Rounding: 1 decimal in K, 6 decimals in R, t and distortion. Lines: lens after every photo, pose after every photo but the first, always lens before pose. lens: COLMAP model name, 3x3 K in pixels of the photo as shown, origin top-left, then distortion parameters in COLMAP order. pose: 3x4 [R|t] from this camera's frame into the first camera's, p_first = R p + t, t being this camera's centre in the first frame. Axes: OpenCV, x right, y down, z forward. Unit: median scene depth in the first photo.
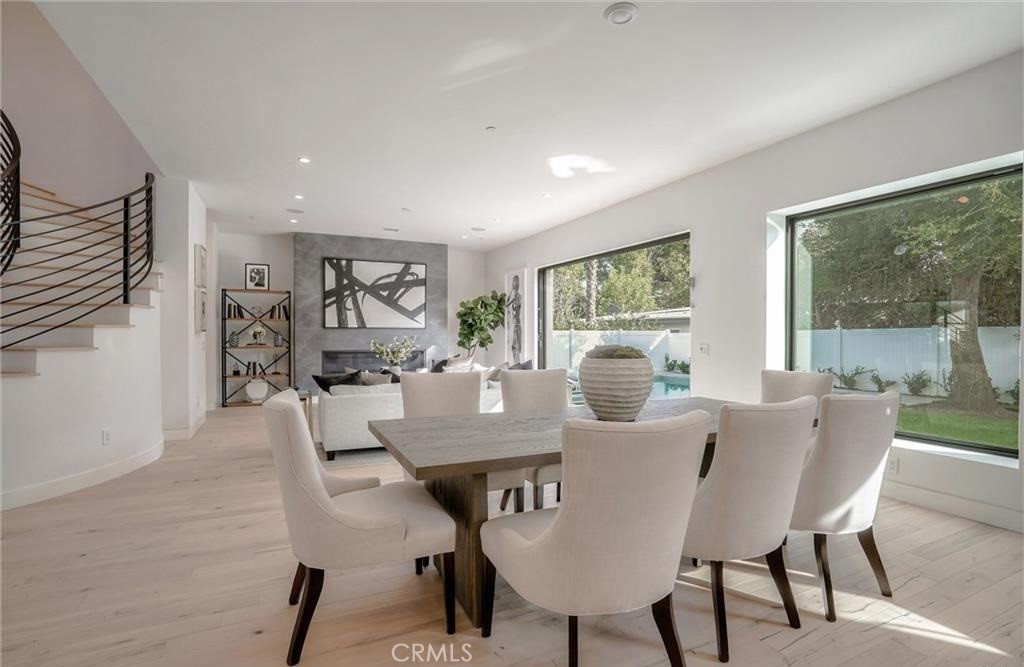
lens RADIAL K [[488.2, 0, 516.2], [0, 488.2, 341.5], [0, 0, 1]] dist [-0.063055, 0.025887]
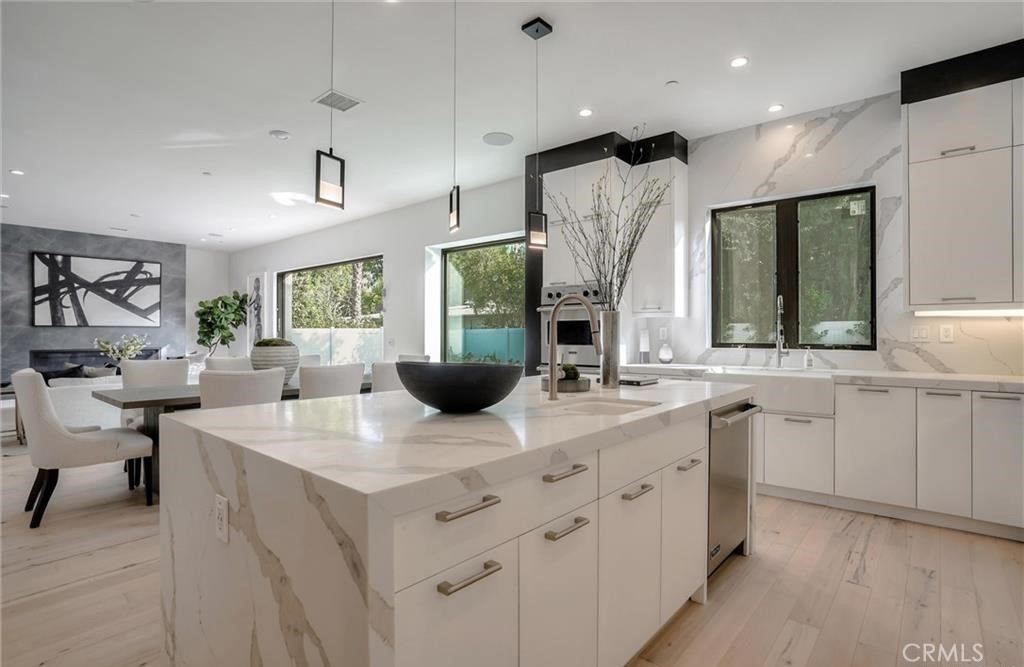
lens RADIAL K [[509.0, 0, 506.8], [0, 509.0, 329.2], [0, 0, 1]] dist [-0.059375, 0.030922]
pose [[0.919619, -0.002000, 0.392806, 0.072508], [0.009938, 0.999785, -0.018177, 0.004388], [-0.392685, 0.020620, 0.919442, -0.243121]]
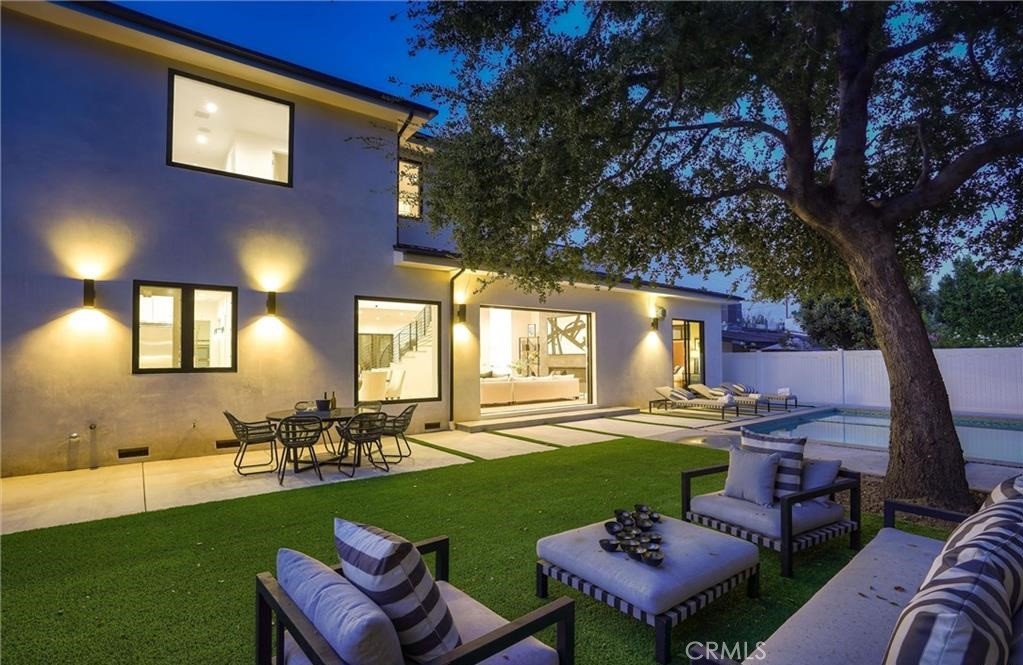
lens RADIAL K [[487.7, 0, 515.7], [0, 487.7, 340.5], [0, 0, 1]] dist [-0.063055, 0.025887]
pose [[0.199838, -0.035333, -0.979192, 1.403514], [-0.007288, 0.999268, -0.037544, -0.010757], [0.979802, 0.014639, 0.199435, 0.477252]]
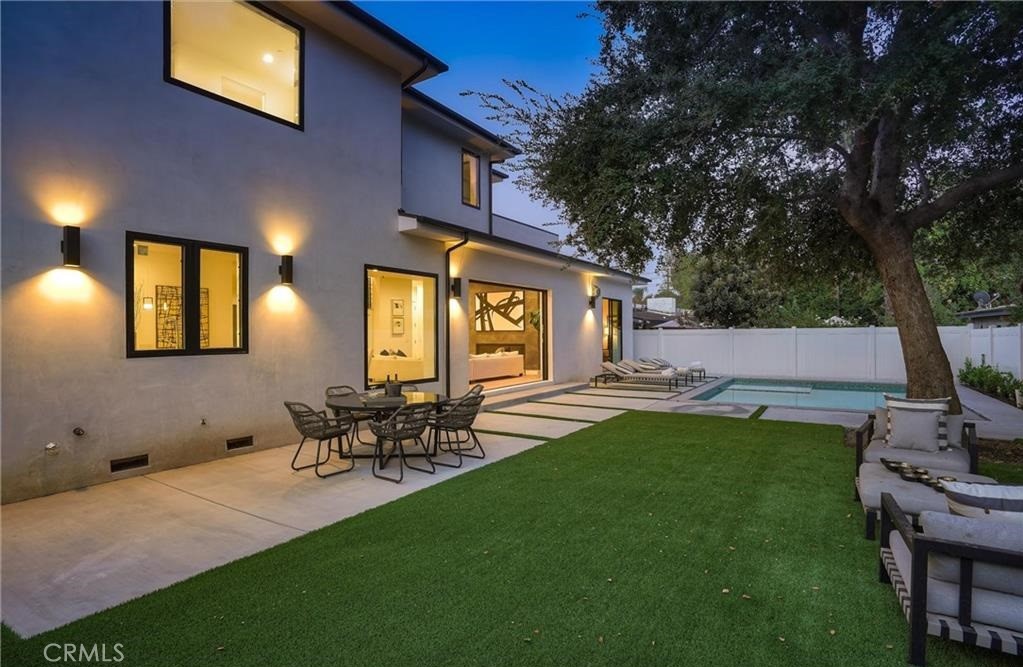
lens RADIAL K [[508.5, 0, 506.3], [0, 508.5, 329.2], [0, 0, 1]] dist [-0.059375, 0.030922]
pose [[0.518812, -0.005777, -0.854869, 1.272615], [-0.008641, 0.999891, -0.012001, -0.012230], [0.854845, 0.013614, 0.518705, 0.094329]]
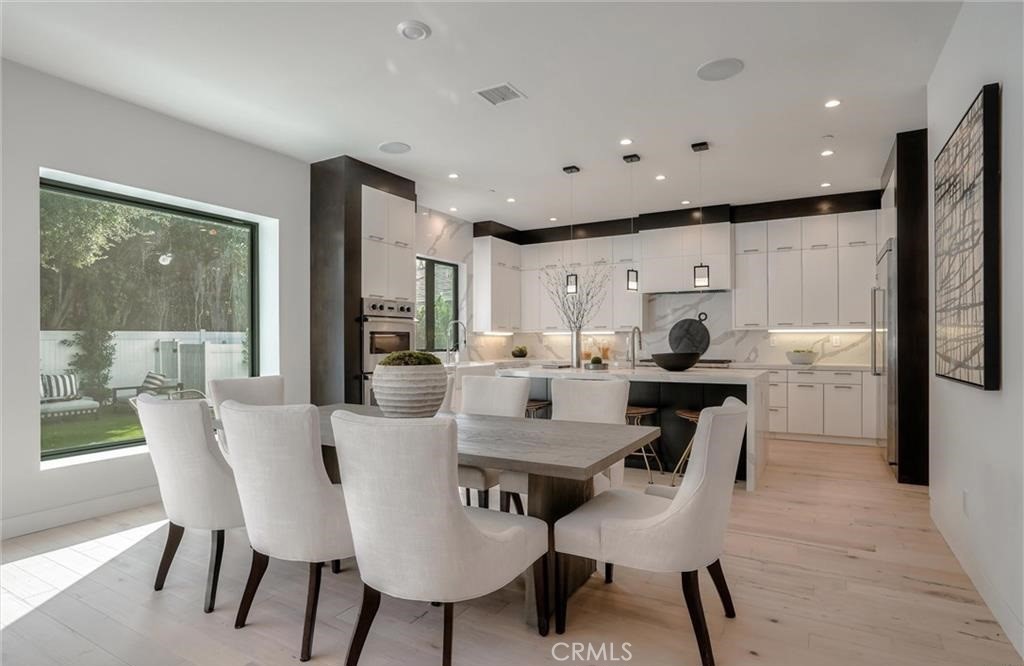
lens RADIAL K [[544.6, 0, 526.1], [0, 544.6, 340.7], [0, 0, 1]] dist [-0.028369, 0.000583]
pose [[-0.565774, 0.001653, 0.824559, -0.258212], [0.013804, 0.999877, 0.007467, -0.005026], [-0.824445, 0.015606, -0.565727, 0.424491]]
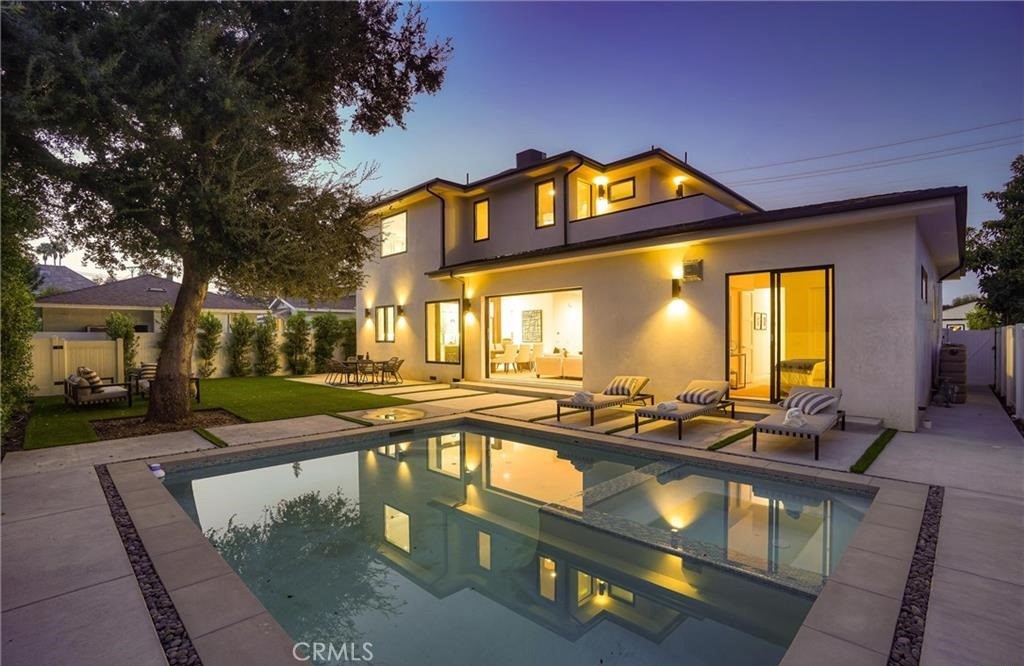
lens RADIAL K [[488.2, 0, 516.2], [0, 488.2, 341.0], [0, 0, 1]] dist [-0.063055, 0.025887]
pose [[-0.935694, 0.008799, -0.352702, 0.682913], [0.000867, 0.999743, 0.022641, -0.032847], [0.352811, 0.020879, -0.935462, 2.200518]]
